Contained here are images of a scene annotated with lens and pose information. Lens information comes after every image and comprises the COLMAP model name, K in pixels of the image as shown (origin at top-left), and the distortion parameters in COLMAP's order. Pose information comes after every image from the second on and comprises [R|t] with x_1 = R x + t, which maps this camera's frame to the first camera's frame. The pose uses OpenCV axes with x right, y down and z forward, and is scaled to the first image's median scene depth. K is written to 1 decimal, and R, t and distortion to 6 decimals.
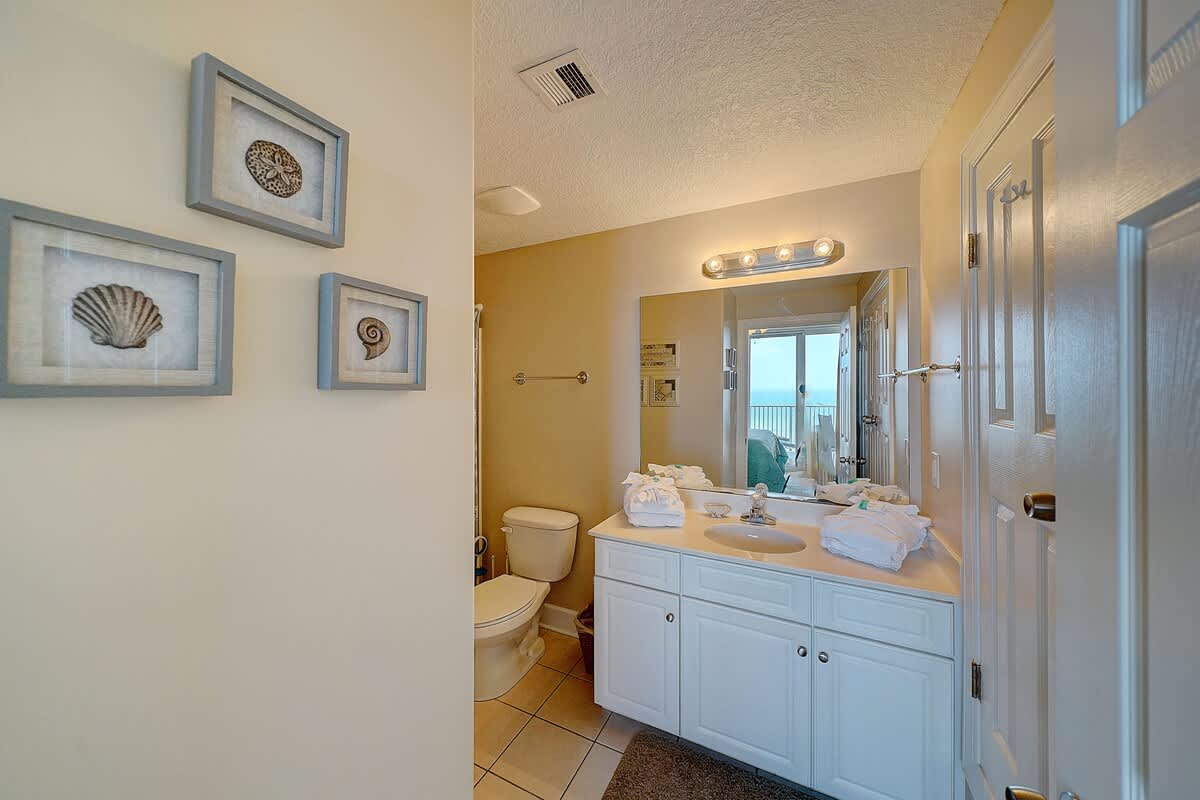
lens RADIAL K [[416.3, 0, 598.4], [0, 416.3, 394.8], [0, 0, 1]] dist [-0.000418, 0.000008]
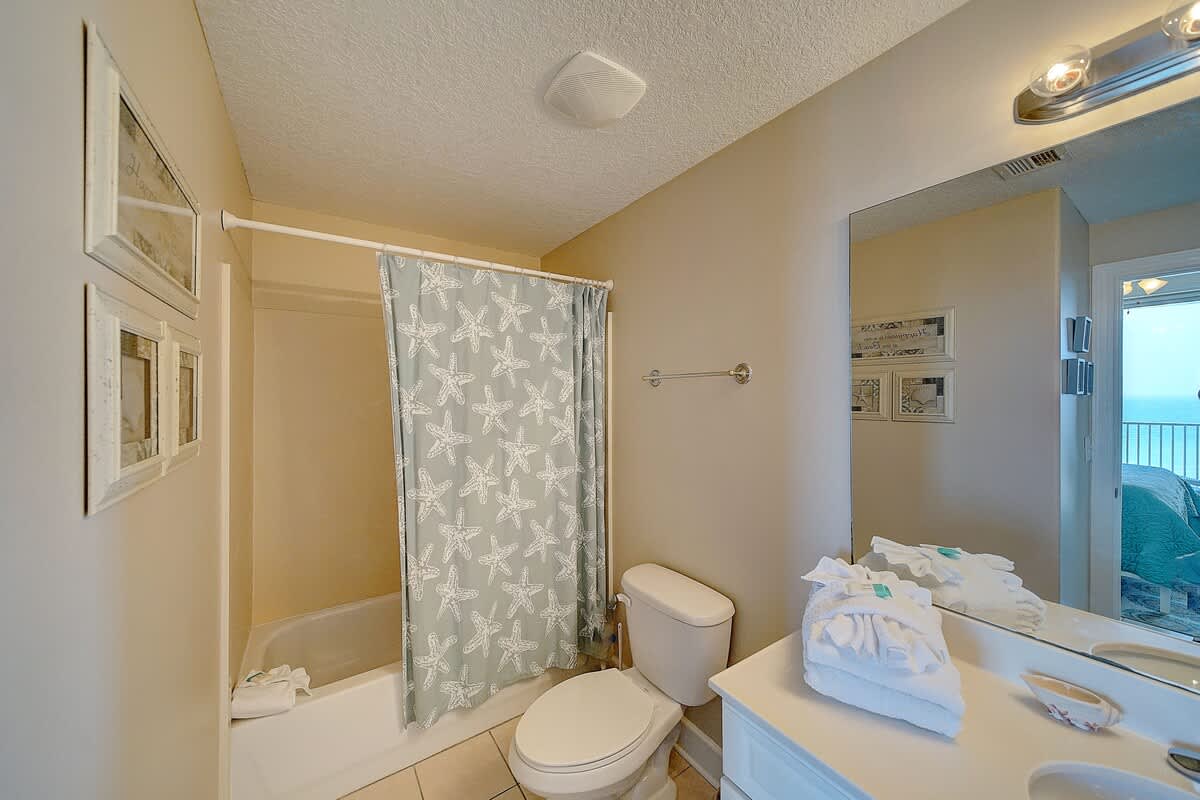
lens RADIAL K [[416.3, 0, 598.4], [0, 416.3, 394.8], [0, 0, 1]] dist [-0.000418, 0.000008]
pose [[0.868173, 0.002134, -0.496257, 0.080240], [-0.007500, 0.999933, -0.008822, -0.004528], [0.496204, 0.011381, 0.868131, 0.376894]]
